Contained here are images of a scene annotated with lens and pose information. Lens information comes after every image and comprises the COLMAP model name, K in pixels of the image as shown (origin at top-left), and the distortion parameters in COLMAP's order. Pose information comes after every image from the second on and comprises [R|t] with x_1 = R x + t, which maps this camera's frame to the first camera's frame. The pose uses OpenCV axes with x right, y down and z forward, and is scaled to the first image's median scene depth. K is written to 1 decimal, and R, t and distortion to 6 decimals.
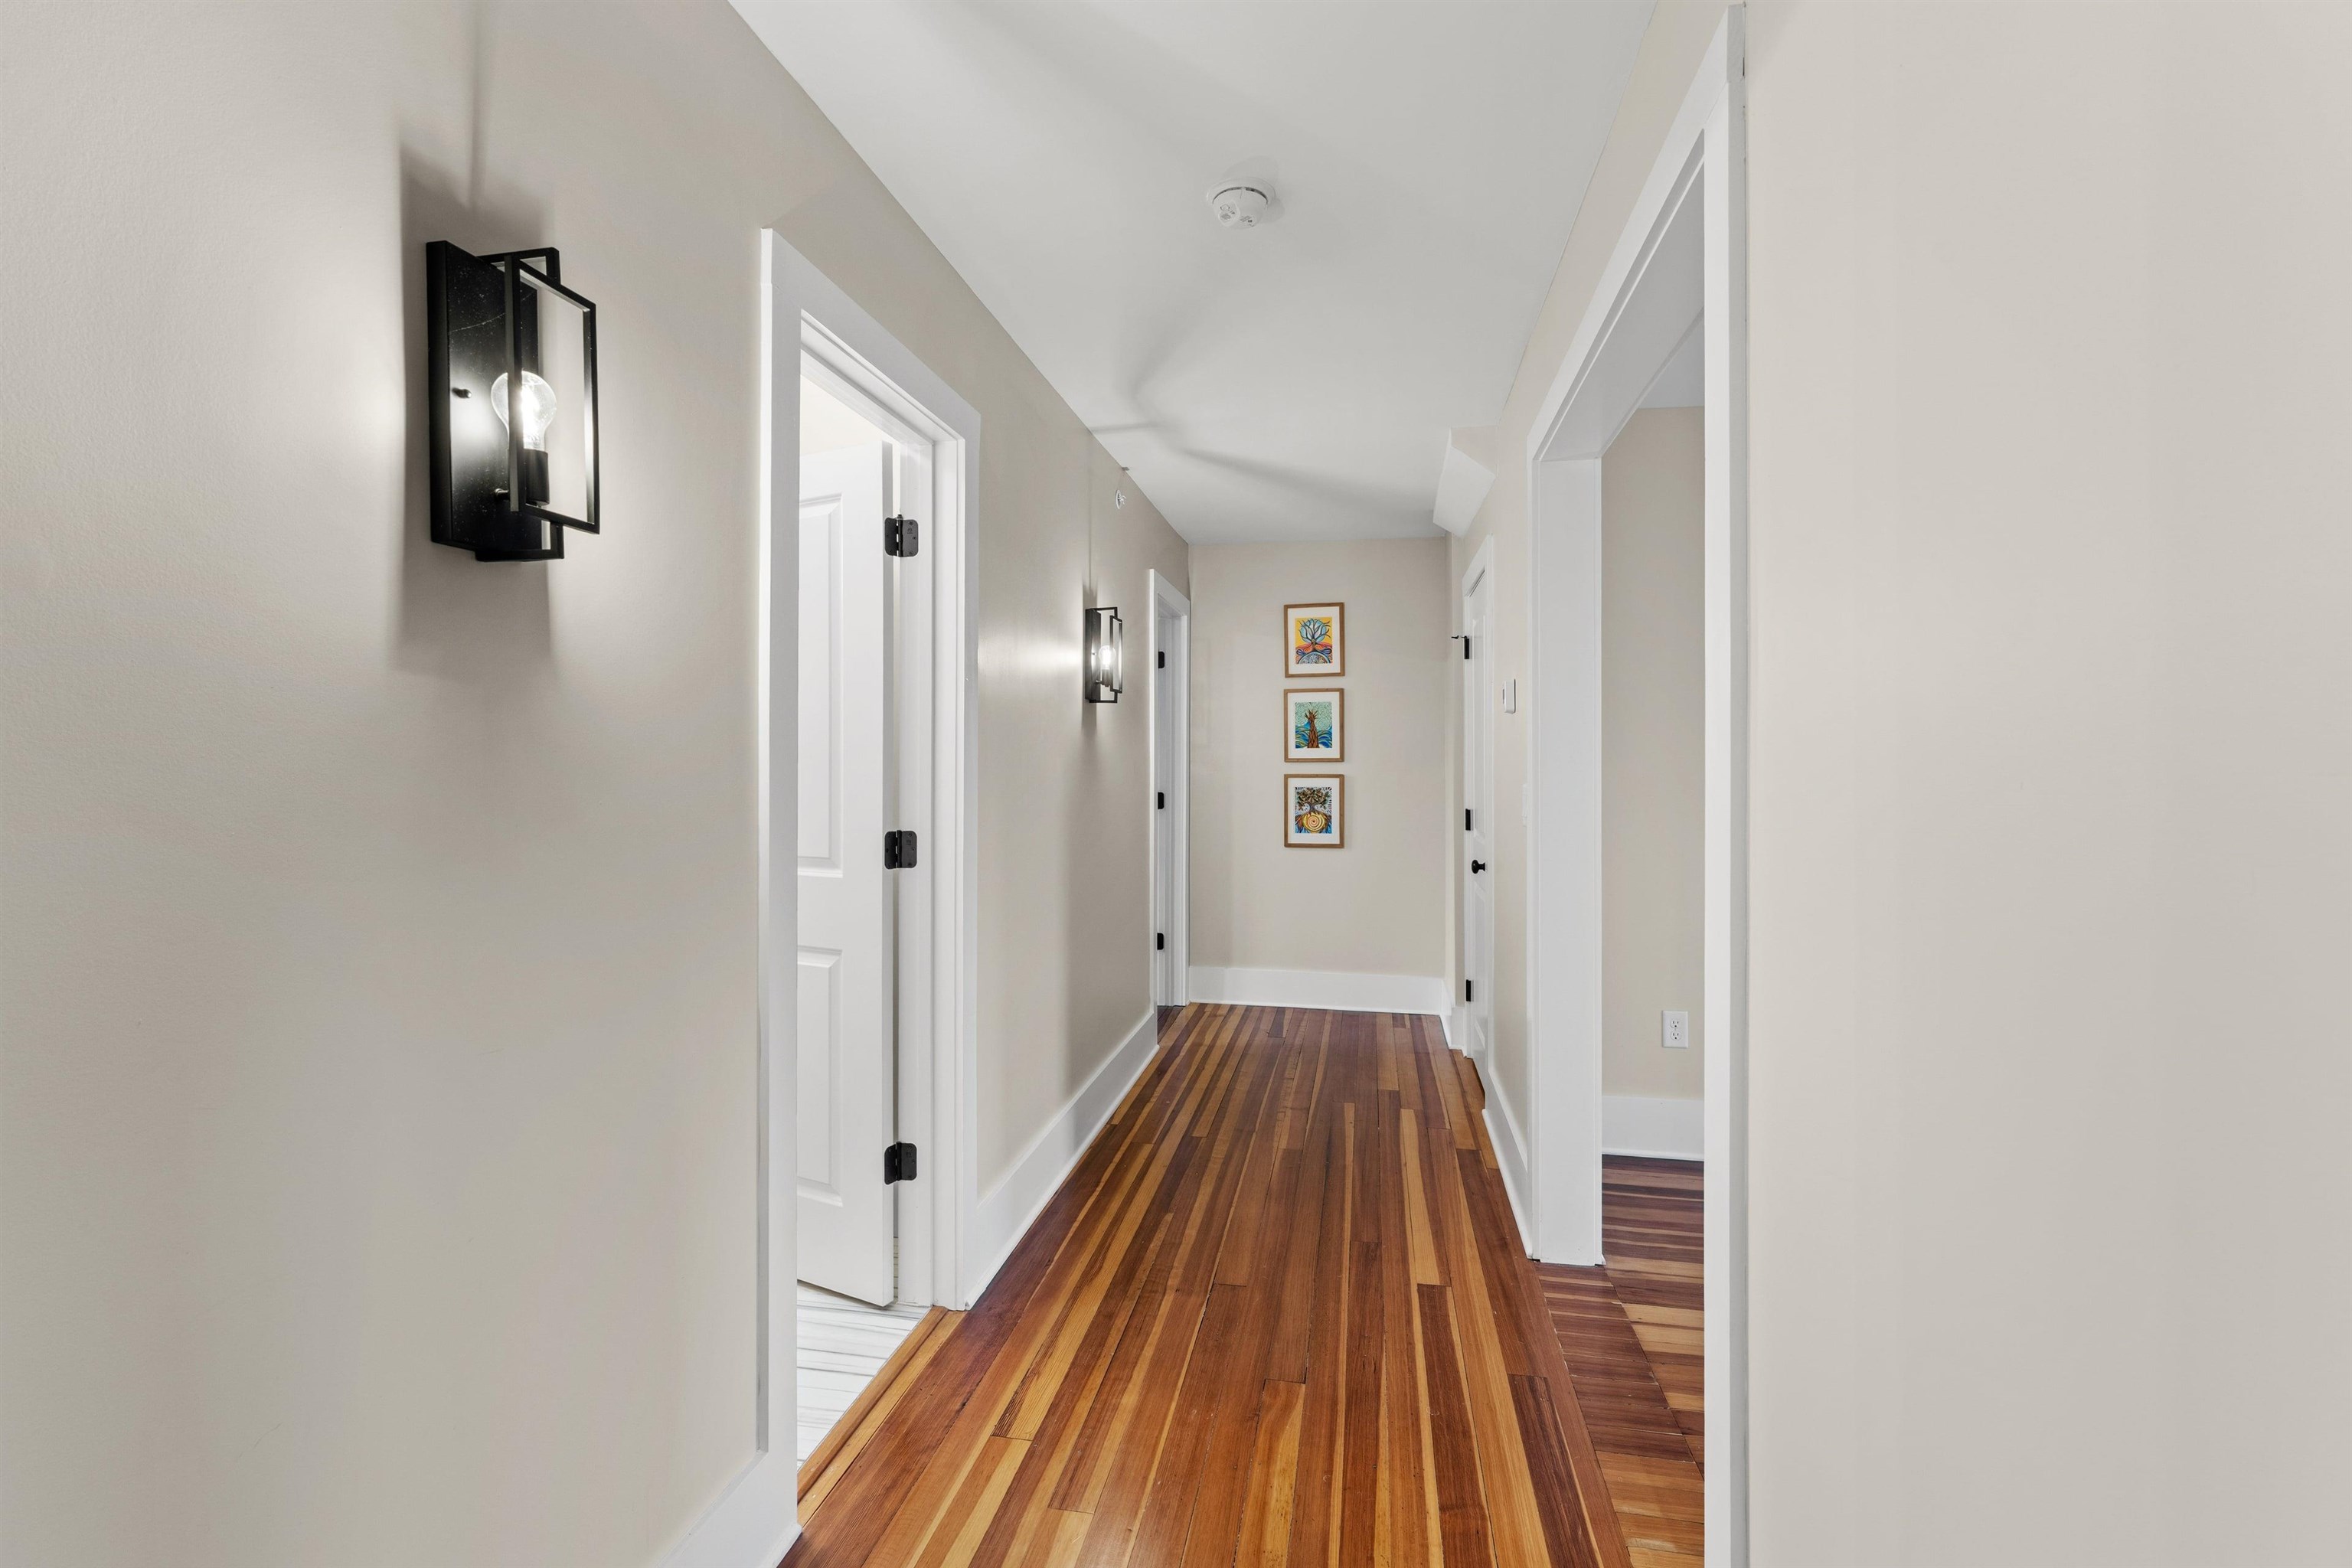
lens RADIAL K [[969.2, 0, 1178.1], [0, 969.2, 777.6], [0, 0, 1]] dist [-0.020383, -0.000090]
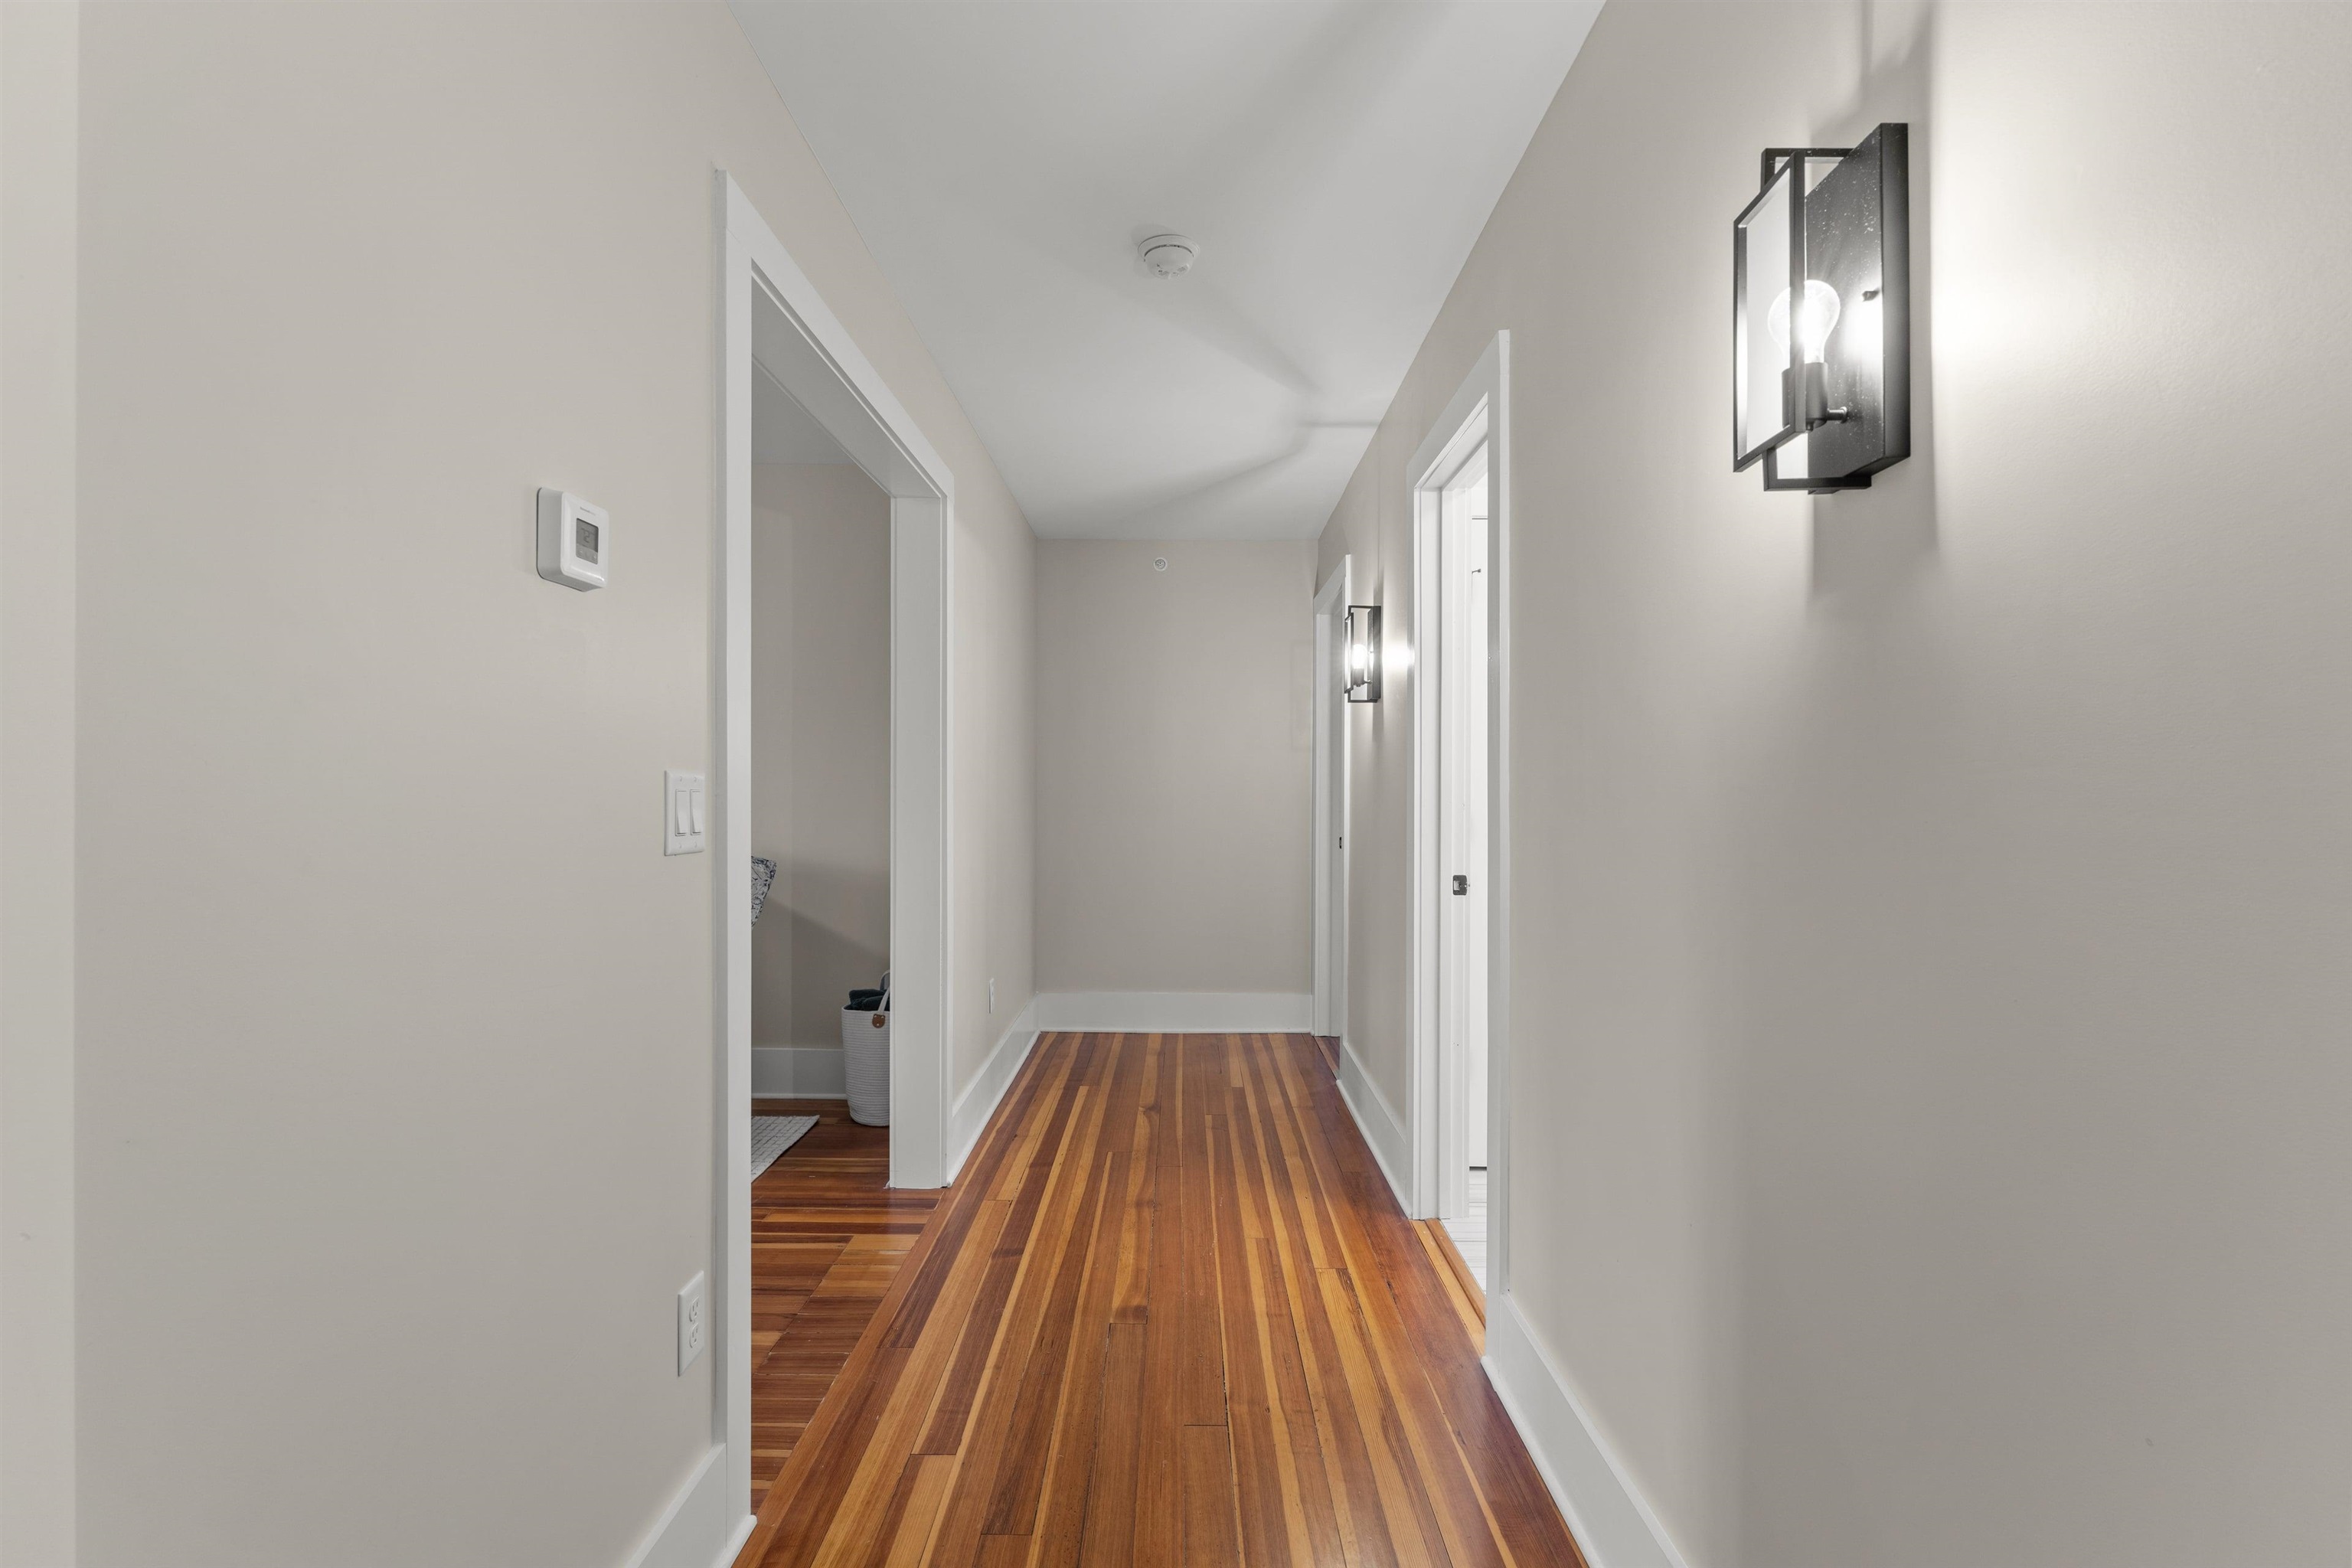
lens RADIAL K [[1061.6, 0, 1175.7], [0, 1061.6, 788.0], [0, 0, 1]] dist [-0.001627, -0.002470]
pose [[-0.983184, -0.003230, -0.182589, 0.274725], [-0.005426, 0.999919, 0.011527, 0.009091], [0.182537, 0.012324, -0.983122, 2.143511]]
